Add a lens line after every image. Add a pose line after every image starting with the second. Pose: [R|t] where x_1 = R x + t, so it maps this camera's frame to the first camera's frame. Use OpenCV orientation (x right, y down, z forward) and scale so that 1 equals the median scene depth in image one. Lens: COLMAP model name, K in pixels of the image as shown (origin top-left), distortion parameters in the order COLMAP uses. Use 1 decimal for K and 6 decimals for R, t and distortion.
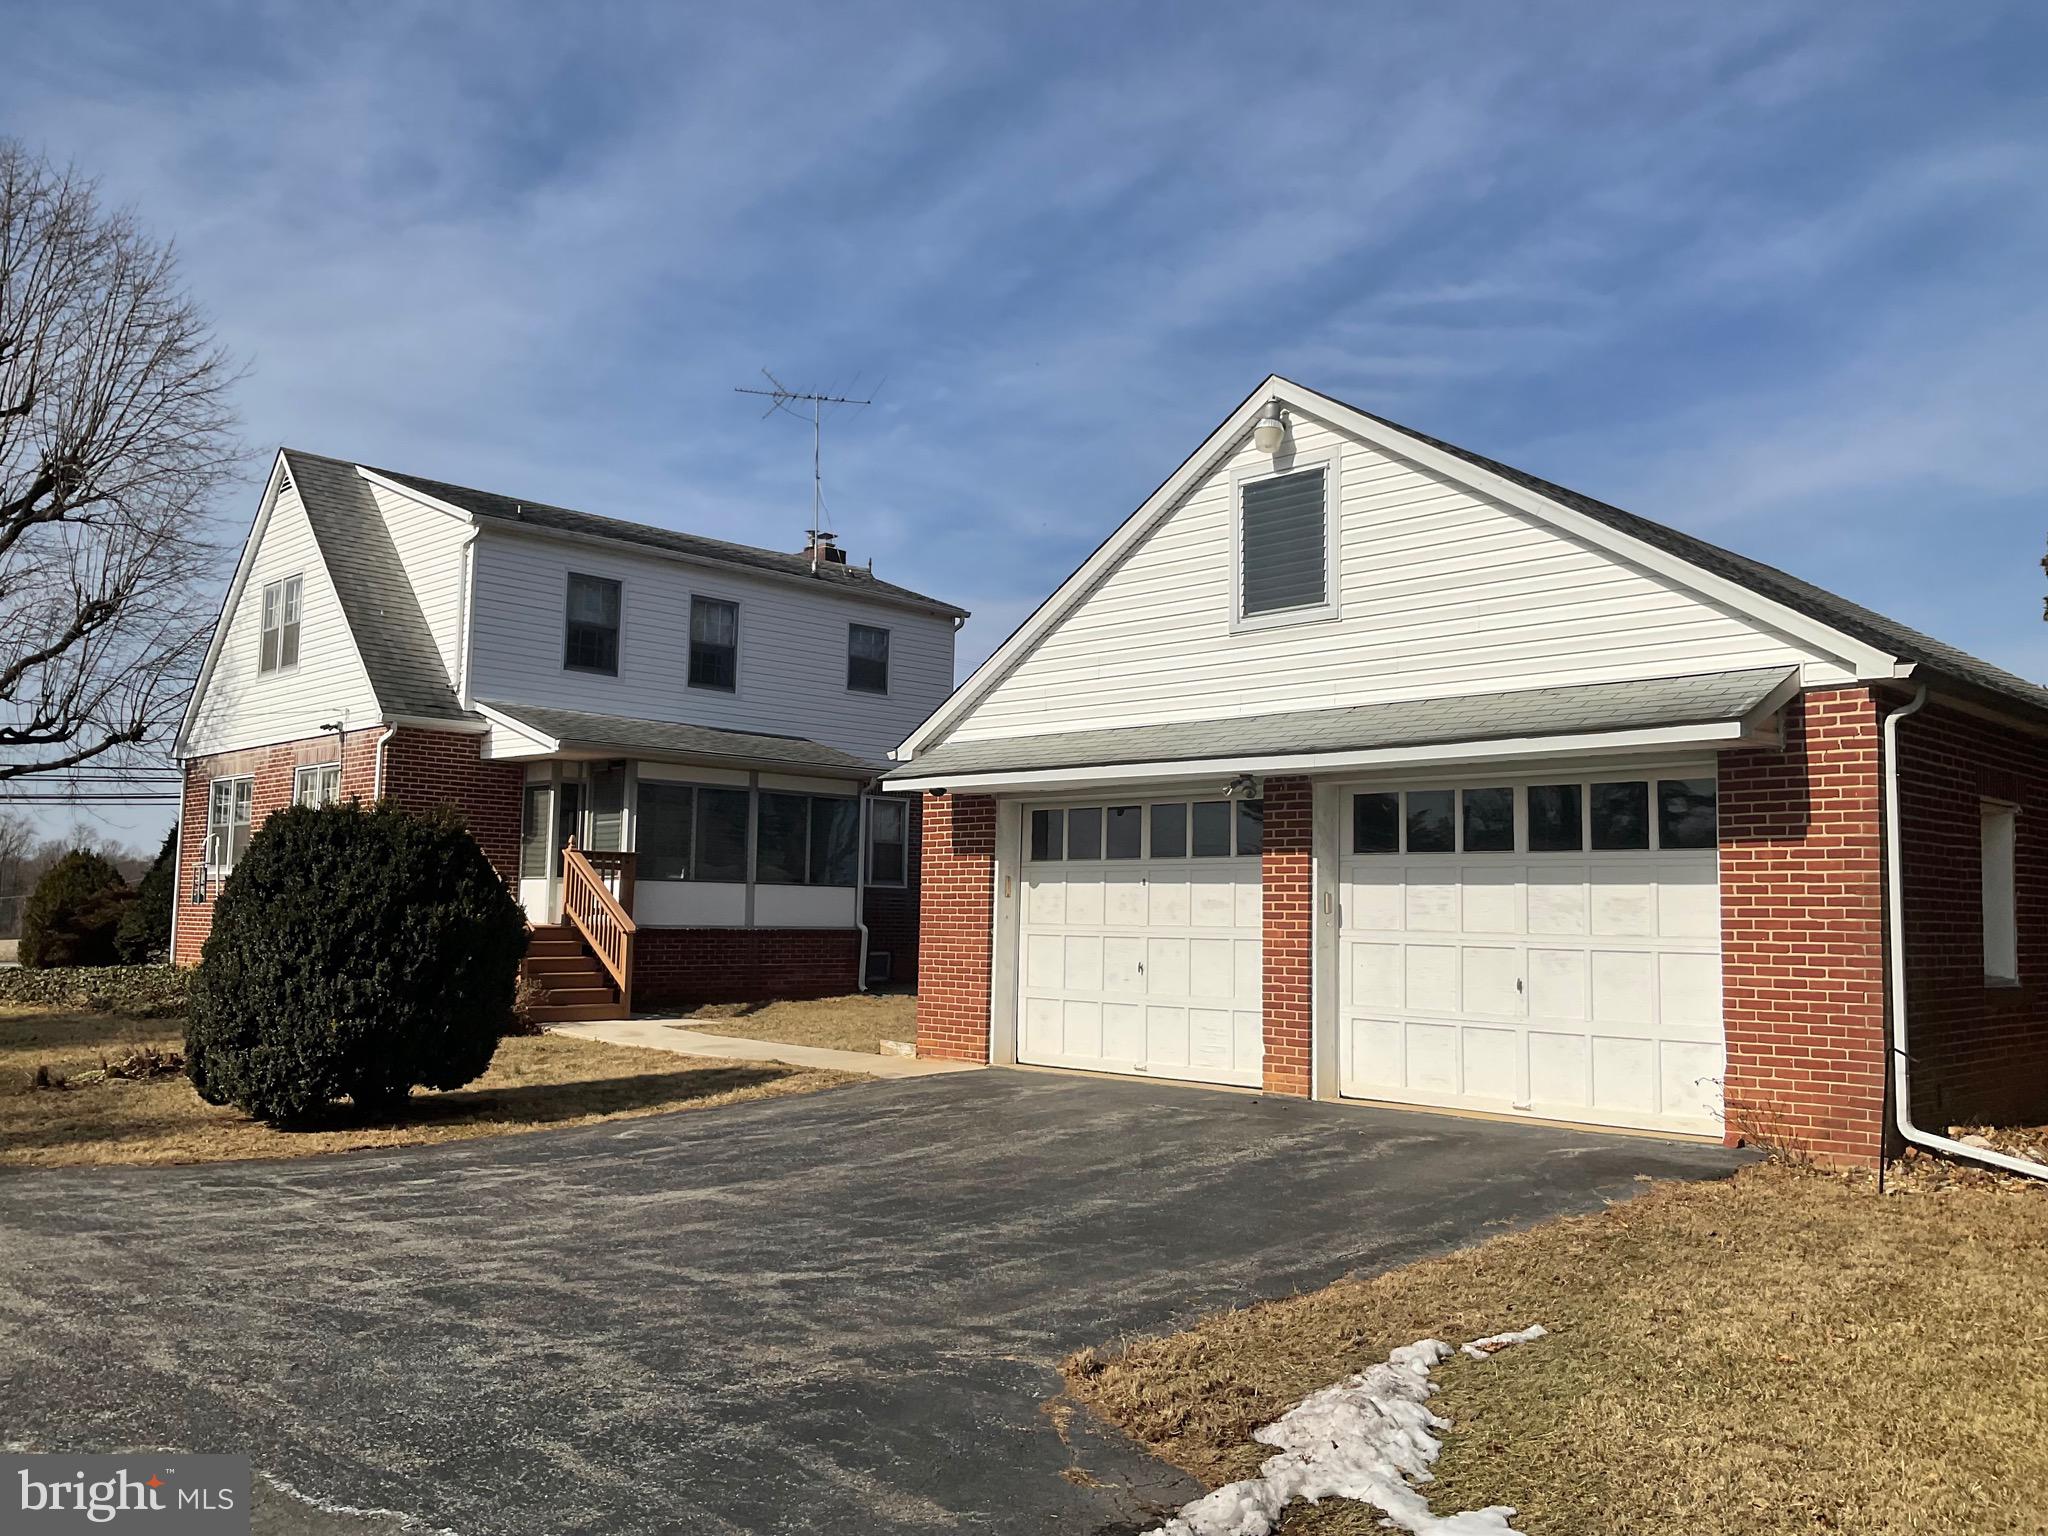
lens RADIAL K [[1712.4, 0, 961.8], [0, 1712.4, 764.7], [0, 0, 1]] dist [0.081296, -0.201083]
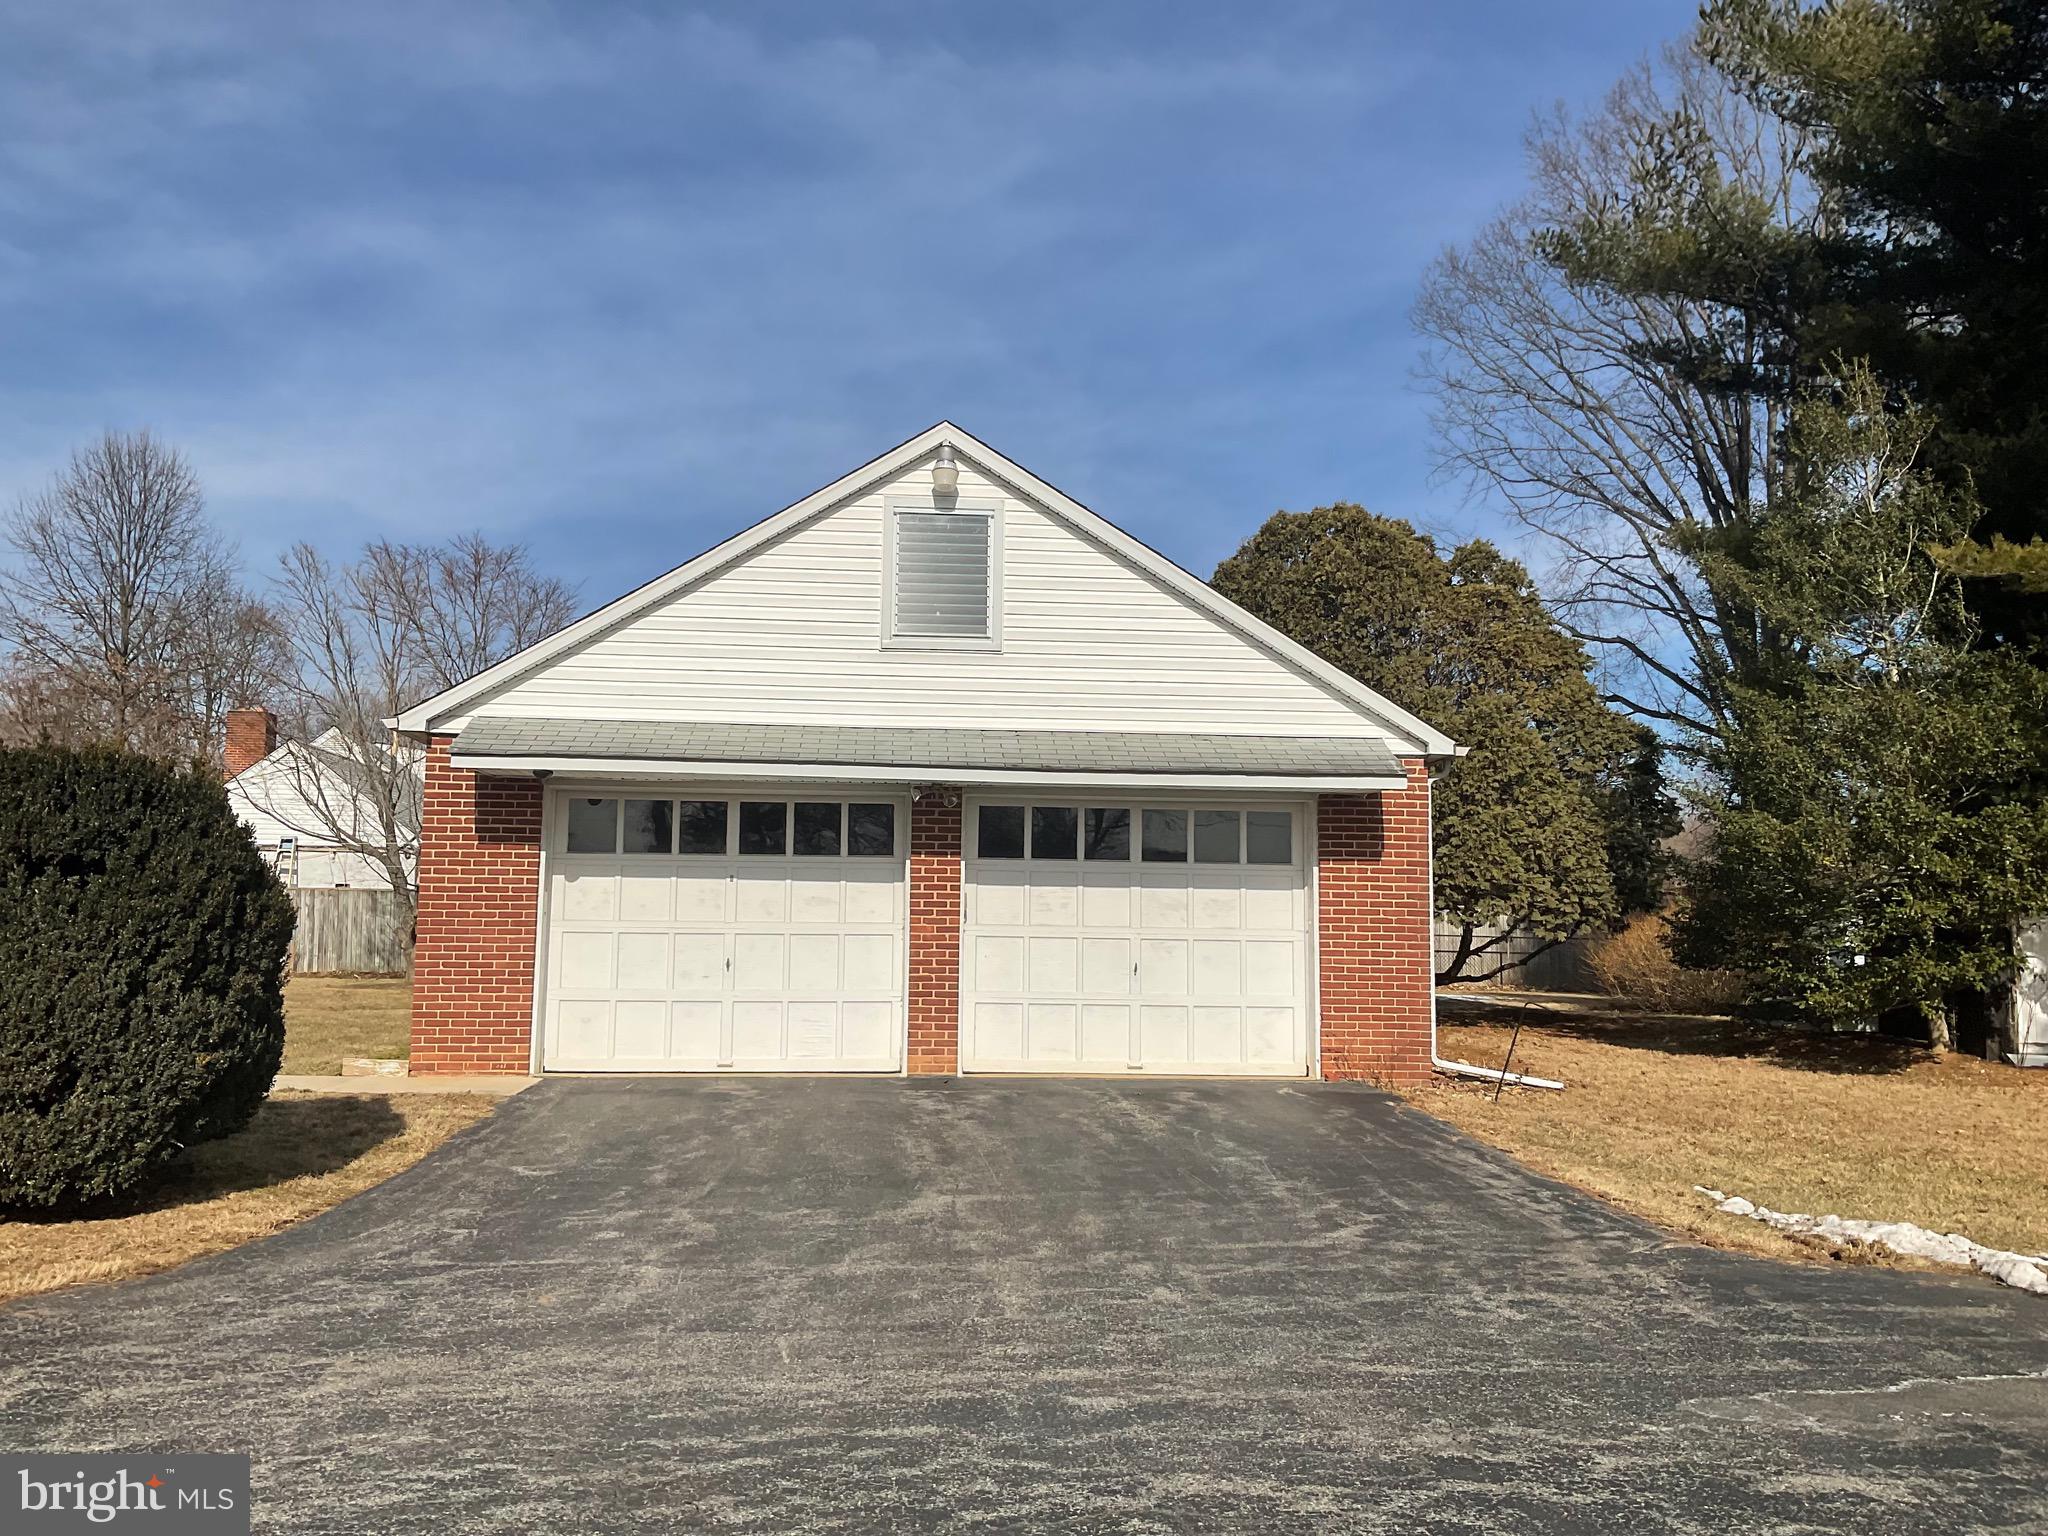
lens RADIAL K [[1712.4, 0, 961.8], [0, 1712.4, 764.7], [0, 0, 1]] dist [0.081296, -0.201083]
pose [[0.619490, 0.072859, 0.781616, -0.668462], [-0.072803, 0.996725, -0.035209, 0.031124], [-0.781621, -0.035093, 0.622765, 0.305975]]
